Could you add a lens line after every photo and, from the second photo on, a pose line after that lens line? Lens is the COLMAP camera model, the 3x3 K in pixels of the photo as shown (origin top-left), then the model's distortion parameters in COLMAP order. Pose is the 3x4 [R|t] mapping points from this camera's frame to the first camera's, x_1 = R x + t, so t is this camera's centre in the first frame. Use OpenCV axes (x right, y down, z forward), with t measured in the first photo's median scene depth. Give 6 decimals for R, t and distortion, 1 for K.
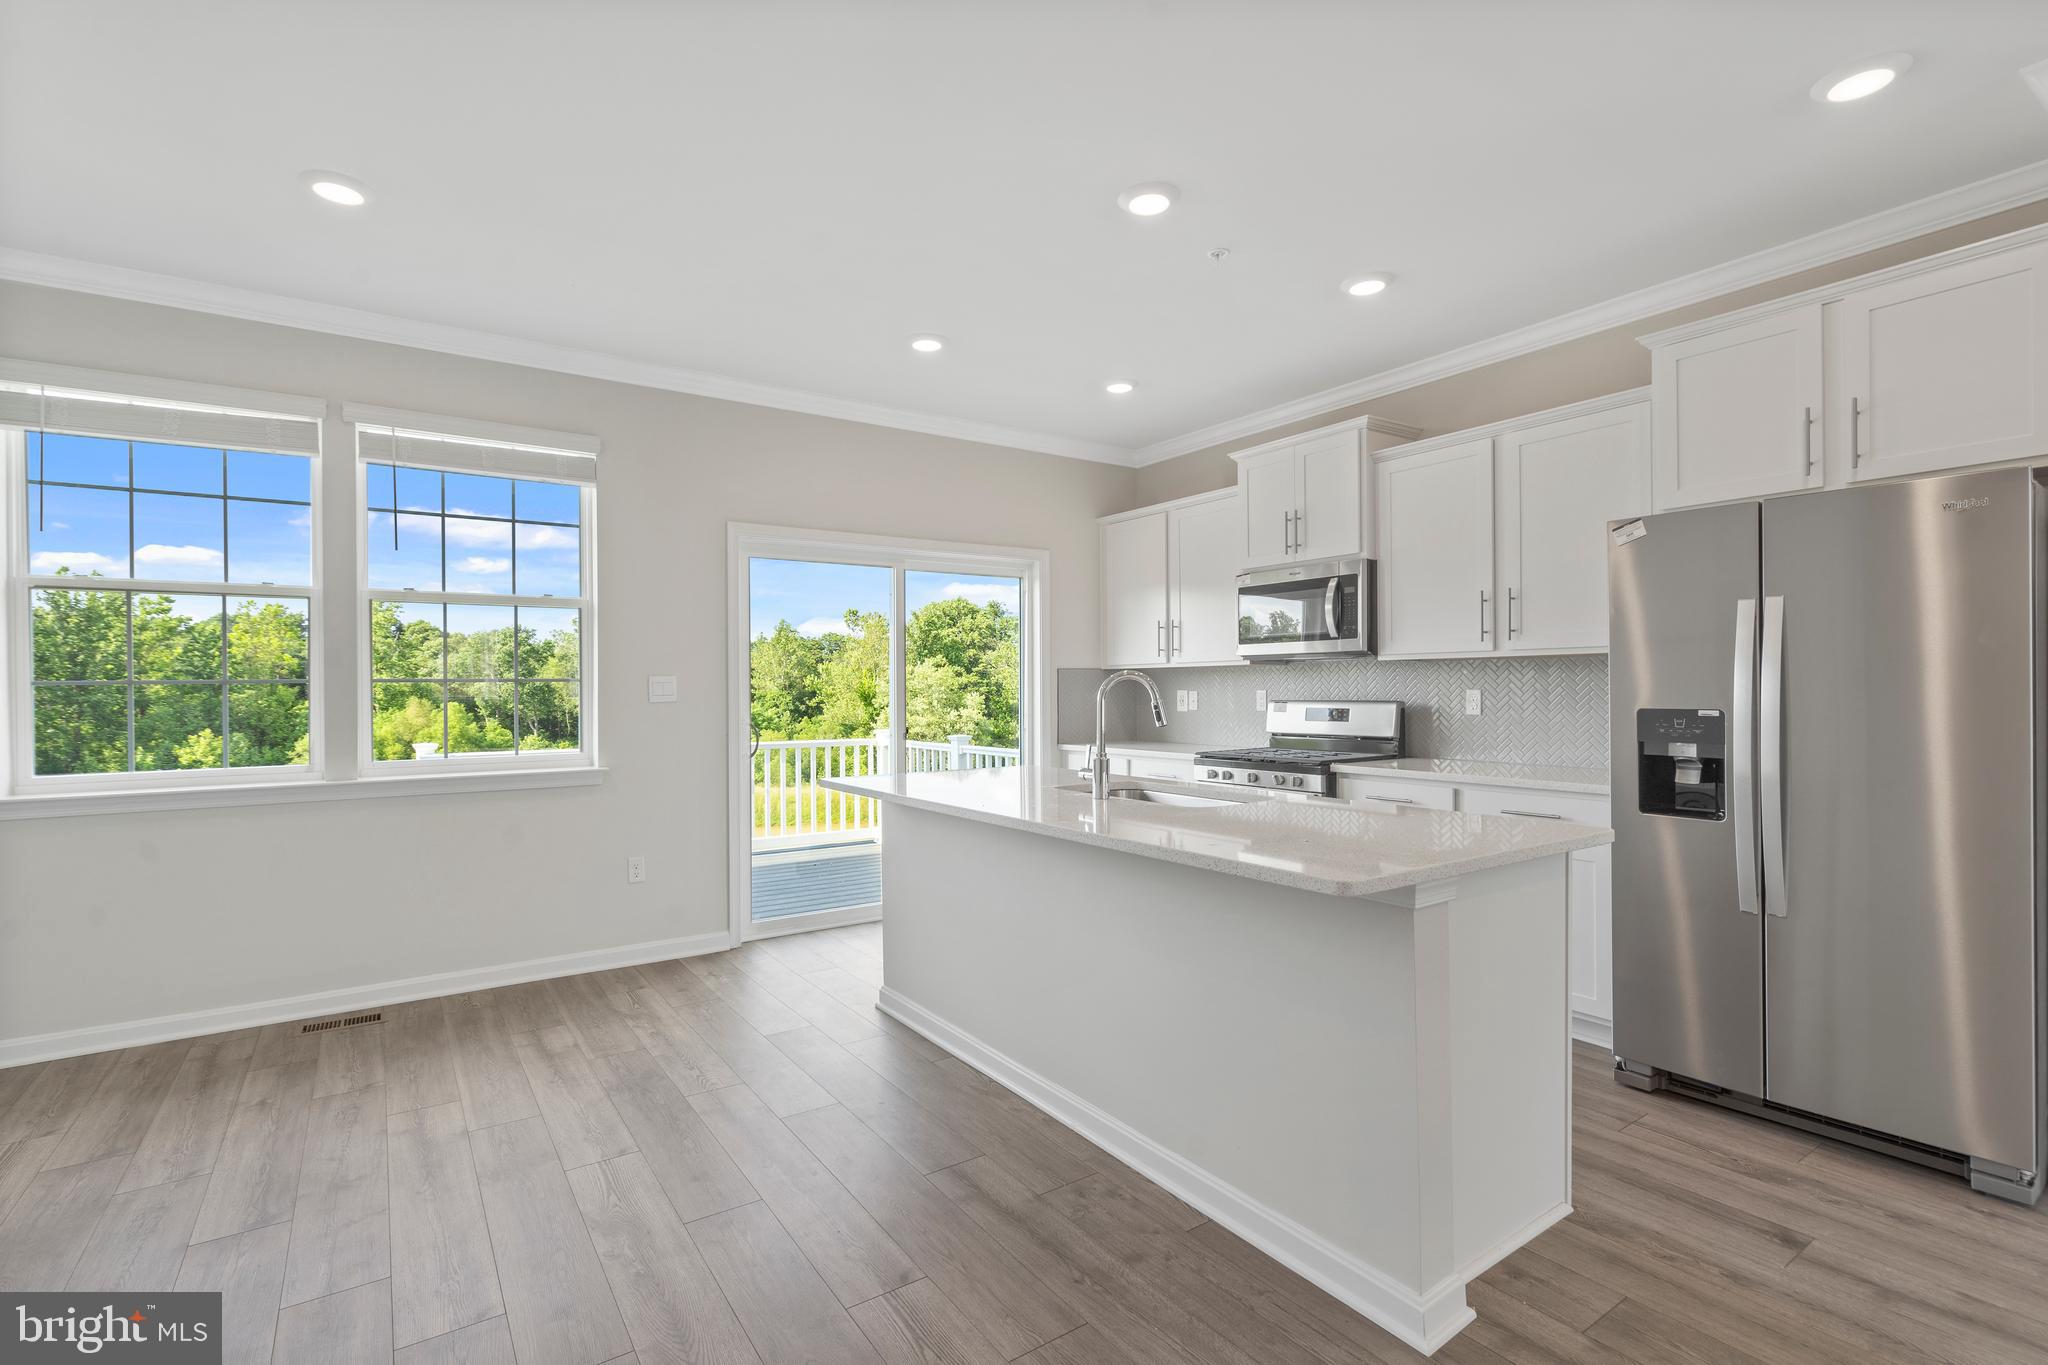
lens RADIAL K [[942.1, 0, 1032.5], [0, 942.1, 679.7], [0, 0, 1]] dist [-0.001077, 0.001607]
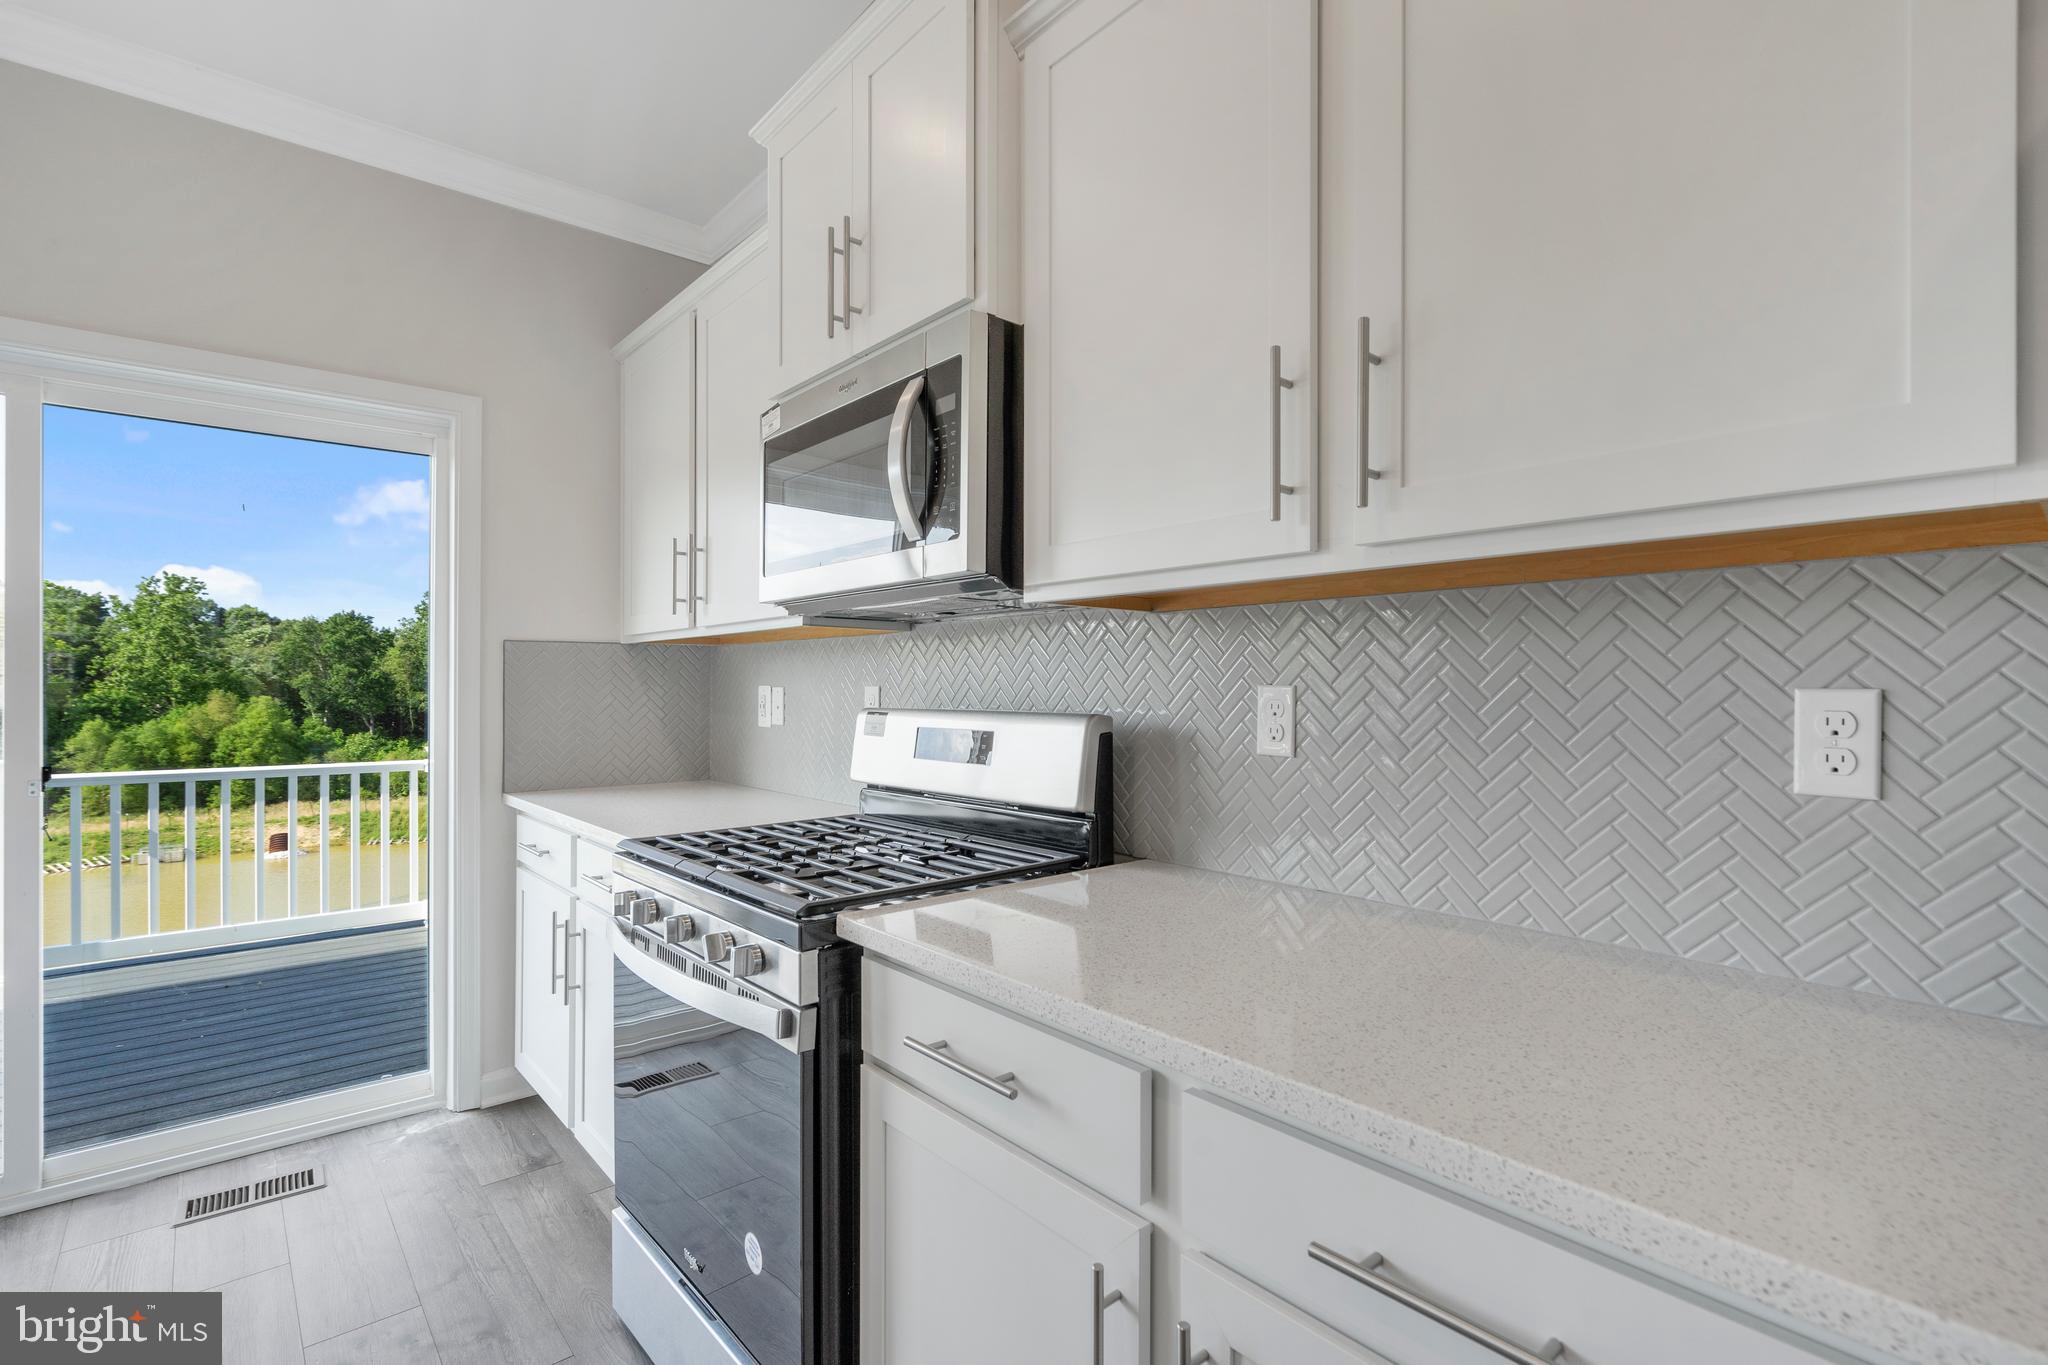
lens RADIAL K [[942.1, 0, 1021.6], [0, 942.1, 691.0], [0, 0, 1]] dist [-0.001077, 0.001607]
pose [[0.995111, 0.004518, 0.098662, 0.293745], [-0.006155, 0.999848, 0.016290, 0.006173], [-0.098573, -0.016817, 0.994988, 0.568061]]
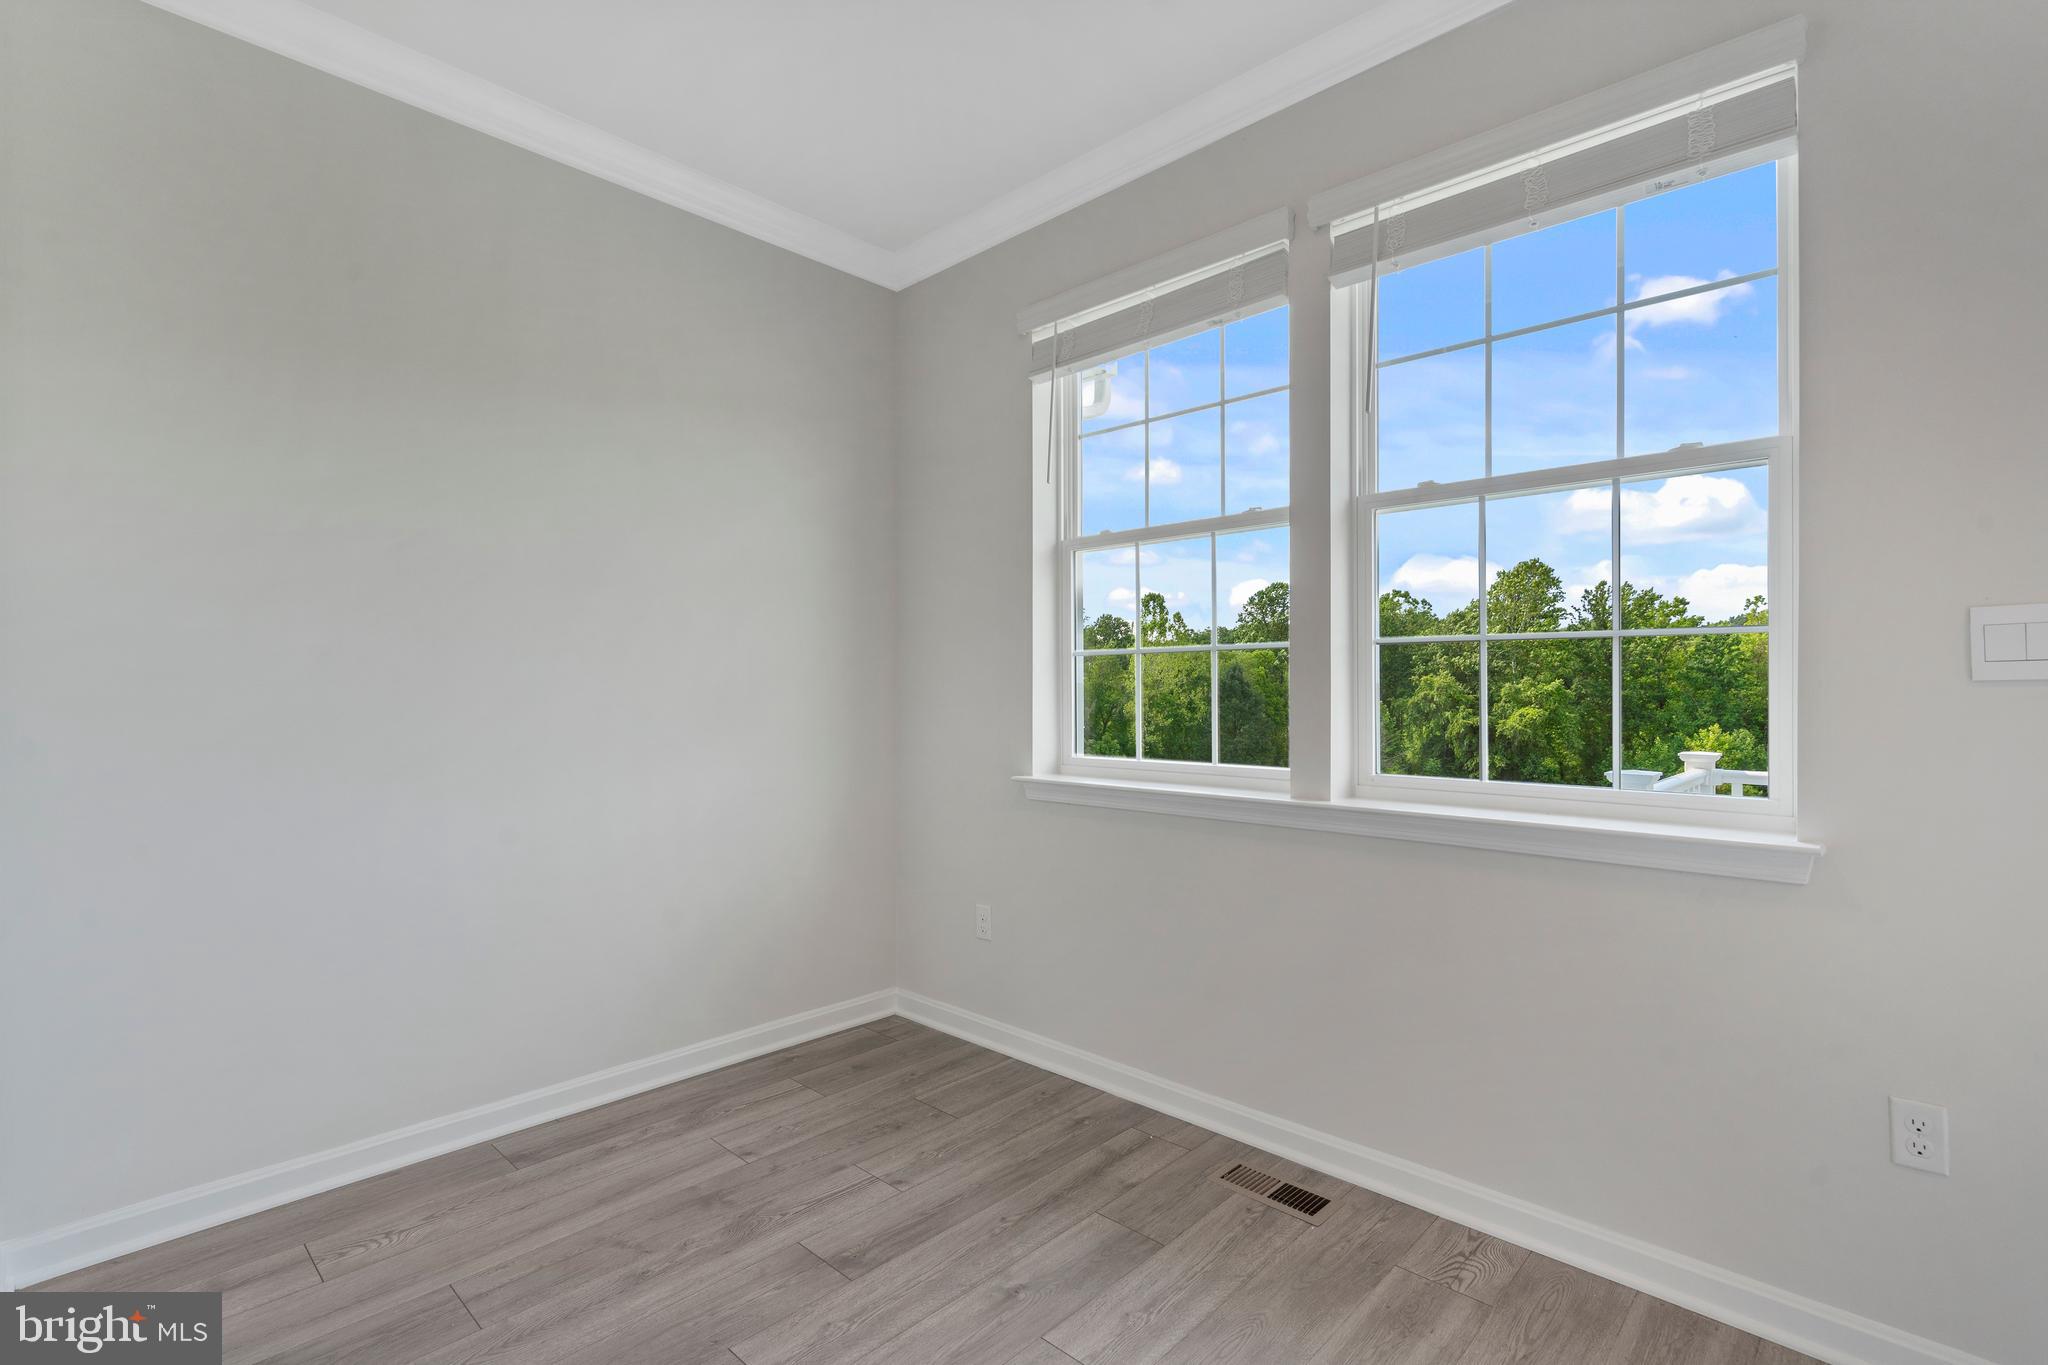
lens RADIAL K [[942.1, 0, 1009.1], [0, 942.1, 688.6], [0, 0, 1]] dist [-0.001077, 0.001607]
pose [[0.193225, 0.006400, -0.981134, -0.114382], [0.005568, 0.999955, 0.007620, 0.020471], [0.981139, -0.006935, 0.193180, 0.517199]]
